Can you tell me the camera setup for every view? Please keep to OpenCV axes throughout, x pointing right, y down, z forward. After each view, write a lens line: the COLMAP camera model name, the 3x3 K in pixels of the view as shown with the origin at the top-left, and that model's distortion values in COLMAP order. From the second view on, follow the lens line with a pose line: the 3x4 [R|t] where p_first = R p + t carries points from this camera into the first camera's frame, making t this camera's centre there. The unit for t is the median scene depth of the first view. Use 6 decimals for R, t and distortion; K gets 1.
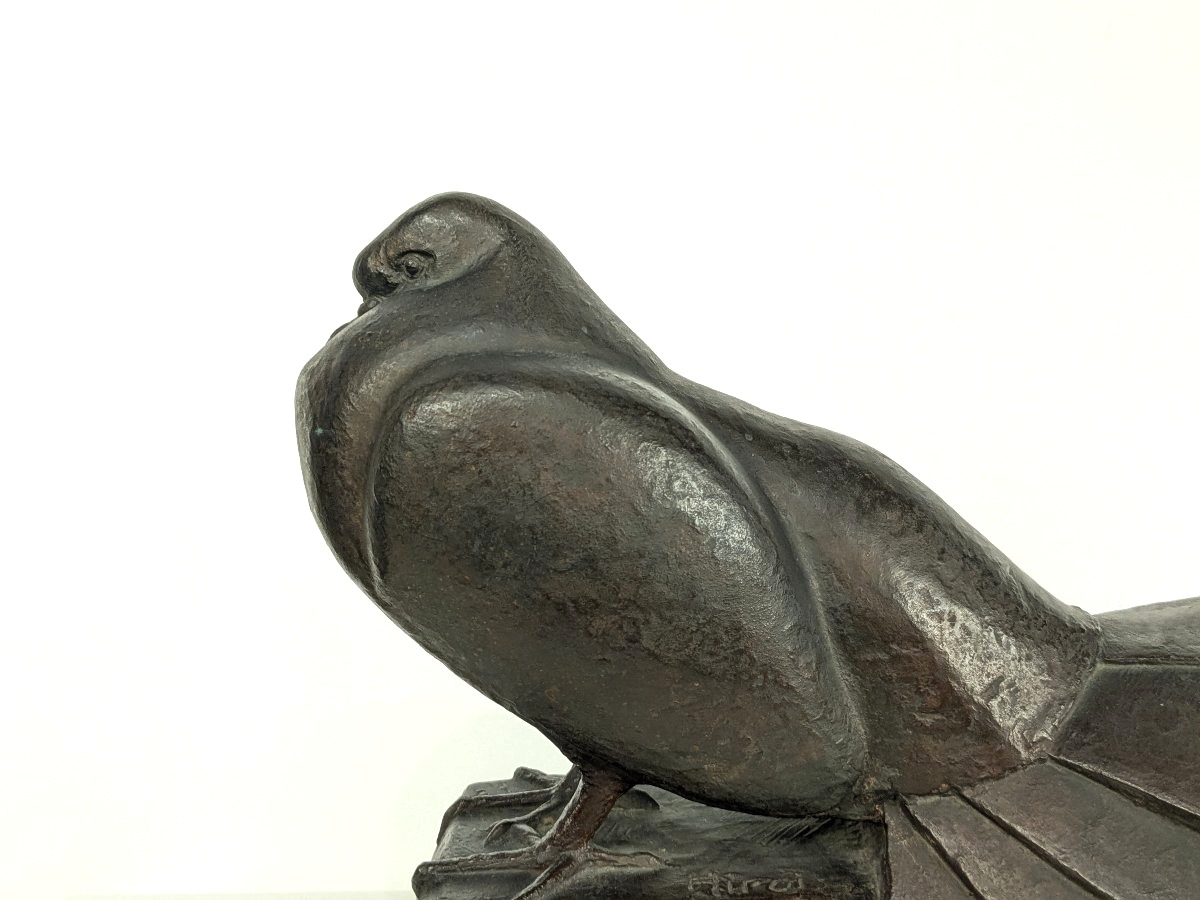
lens RADIAL K [[1436.8, 0, 644.1], [0, 1436.8, 450.9], [0, 0, 1]] dist [0.012993, 0.000000]
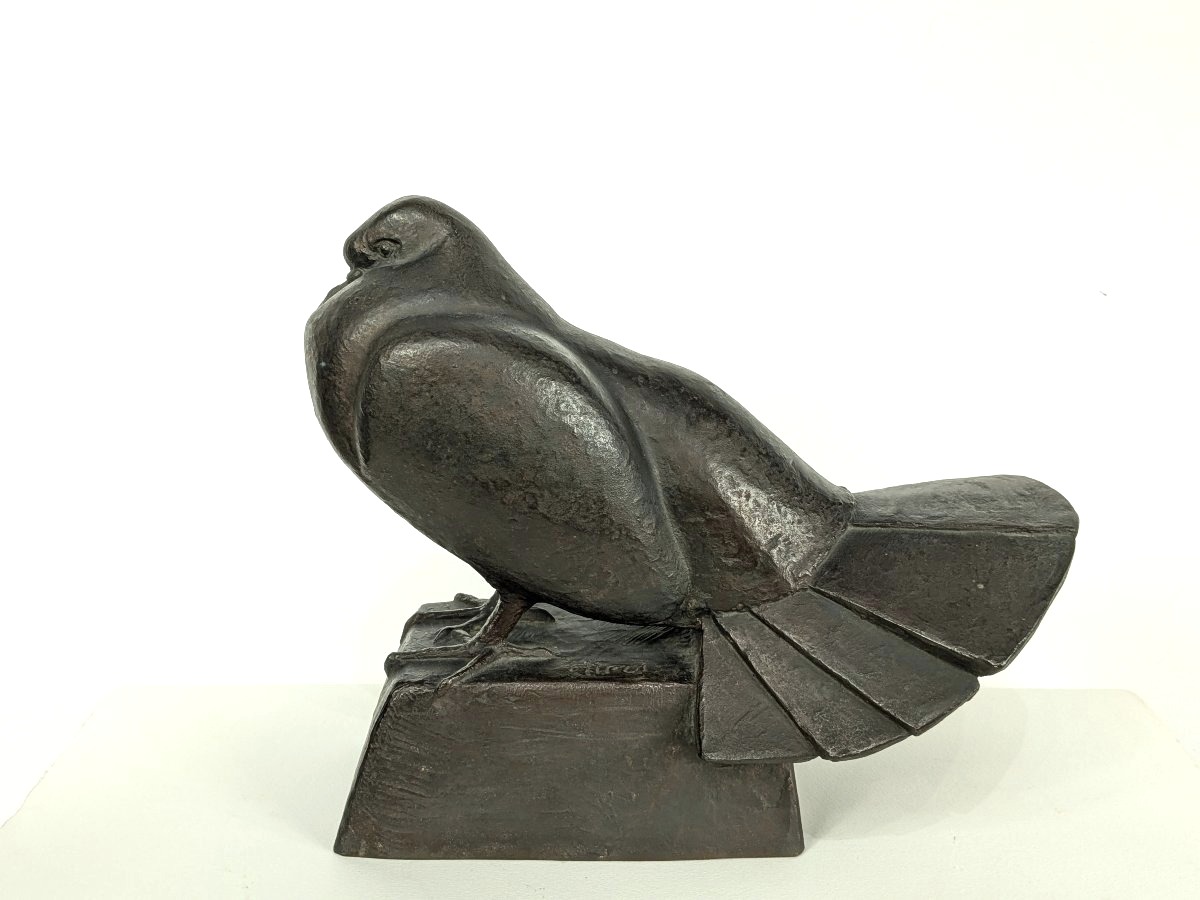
lens RADIAL K [[1436.8, 0, 625.4], [0, 1436.8, 455.1], [0, 0, 1]] dist [0.012993, 0.000000]
pose [[0.999551, 0.015189, 0.025839, 0.047745], [-0.017837, 0.994252, 0.105569, -0.080951], [-0.024087, -0.105982, 0.994076, -0.480501]]
